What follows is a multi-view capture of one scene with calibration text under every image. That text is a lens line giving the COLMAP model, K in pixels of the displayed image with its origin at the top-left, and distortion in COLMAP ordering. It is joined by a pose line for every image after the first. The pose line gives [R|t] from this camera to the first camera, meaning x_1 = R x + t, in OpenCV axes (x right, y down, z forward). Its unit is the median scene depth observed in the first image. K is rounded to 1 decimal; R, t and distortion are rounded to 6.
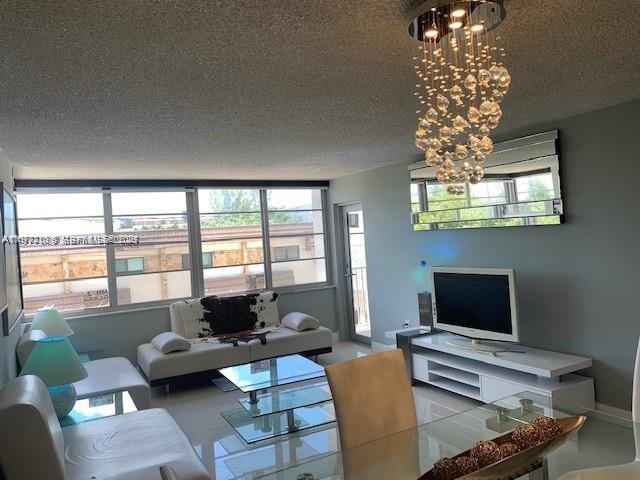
lens RADIAL K [[496.6, 0, 323.9], [0, 496.6, 242.5], [0, 0, 1]] dist [0.007952, -0.011553]
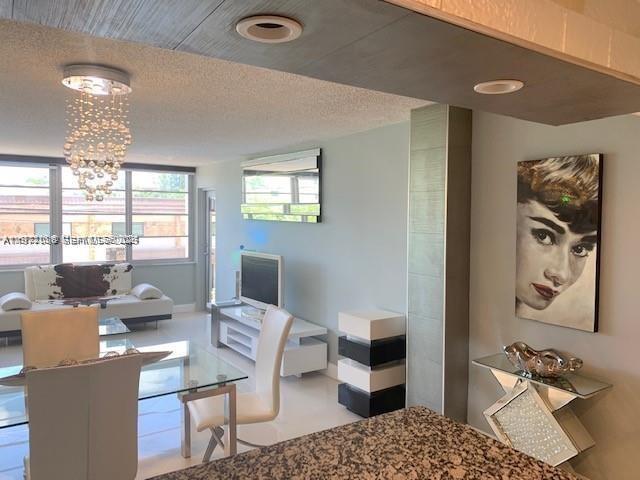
lens RADIAL K [[496.6, 0, 318.0], [0, 496.6, 239.3], [0, 0, 1]] dist [0.007952, -0.011553]
pose [[0.992372, 0.068324, 0.102611, 0.219841], [-0.071685, 0.996993, 0.029429, -0.020532], [-0.100291, -0.036560, 0.994286, -0.167115]]
